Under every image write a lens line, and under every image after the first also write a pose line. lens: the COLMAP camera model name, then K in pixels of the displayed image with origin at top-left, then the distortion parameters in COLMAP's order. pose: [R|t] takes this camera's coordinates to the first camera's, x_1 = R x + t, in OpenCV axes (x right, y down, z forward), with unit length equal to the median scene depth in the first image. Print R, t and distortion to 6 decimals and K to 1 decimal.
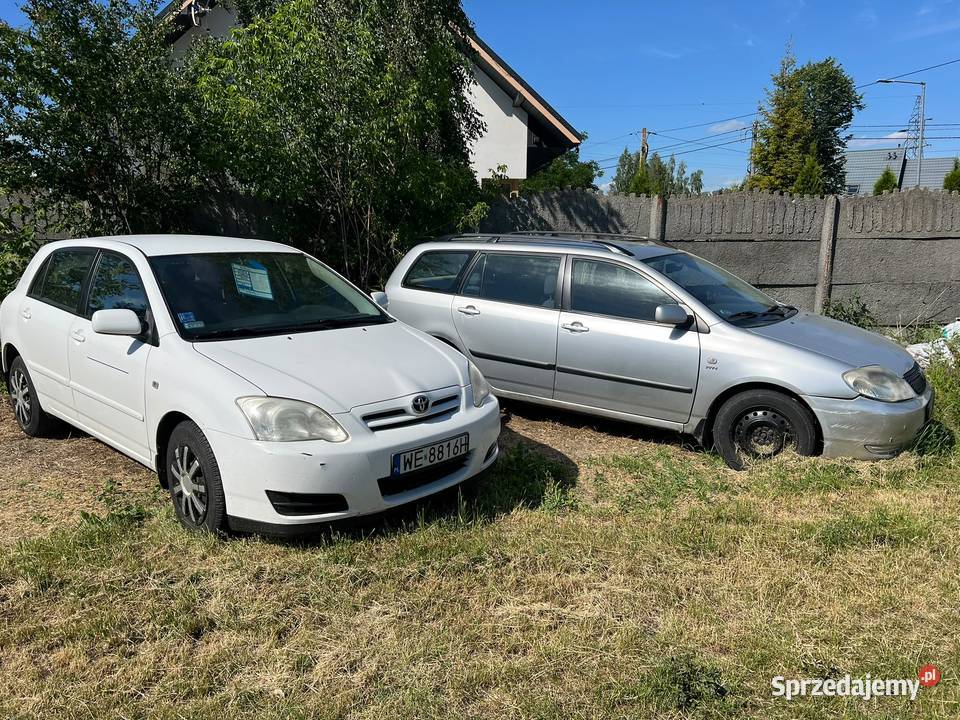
lens RADIAL K [[664.8, 0, 480.0], [0, 664.8, 360.0], [0, 0, 1]] dist [0.003653, 0.001376]
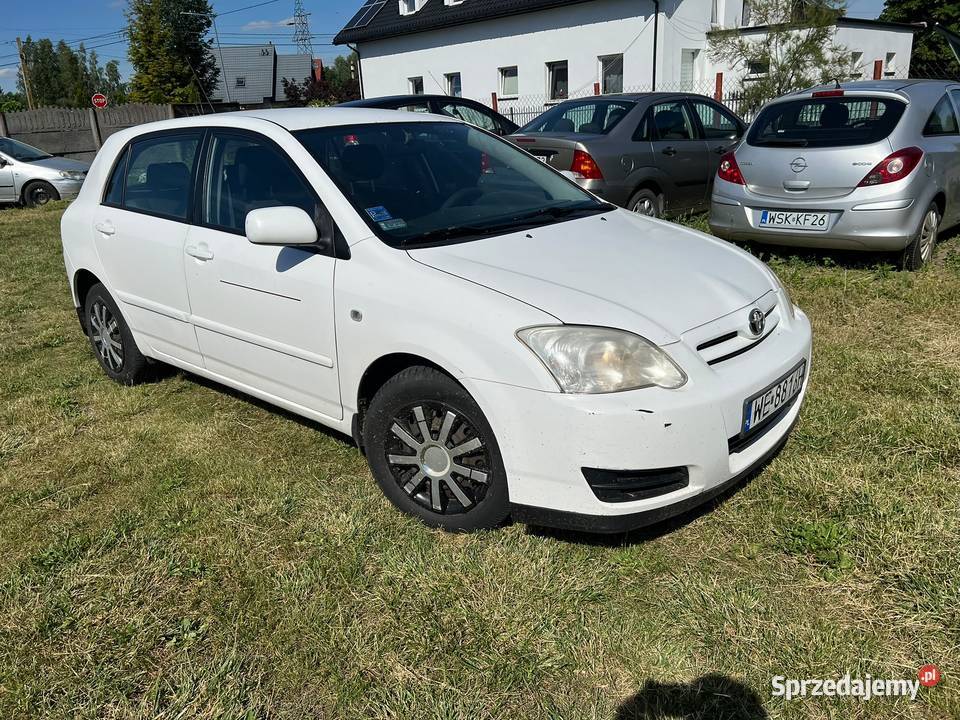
lens RADIAL K [[708.4, 0, 473.5], [0, 708.4, 361.3], [0, 0, 1]] dist [0.043173, -0.047555]
pose [[0.997581, -0.053812, -0.043999, -0.331911], [0.059342, 0.988936, 0.135954, -0.007938], [0.036196, -0.138236, 0.989738, 0.268985]]
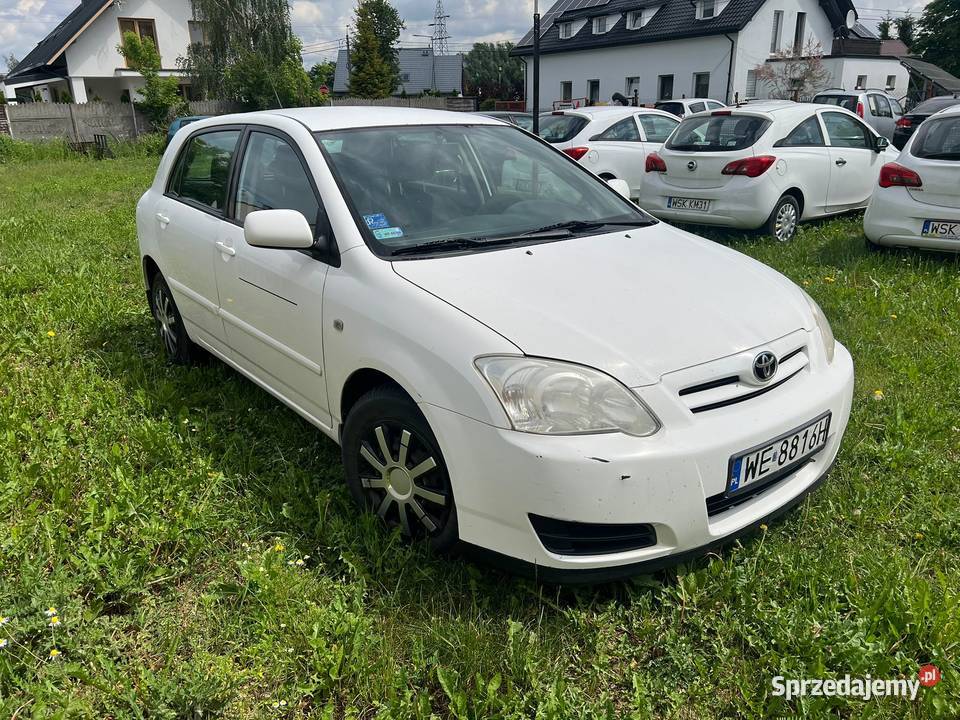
lens RADIAL K [[708.4, 0, 473.5], [0, 708.4, 361.3], [0, 0, 1]] dist [0.043173, -0.047555]
pose [[0.979282, 0.027585, -0.200614, -0.208144], [0.000334, 0.990457, 0.137820, -0.024197], [0.202501, -0.135032, 0.969928, 0.327361]]
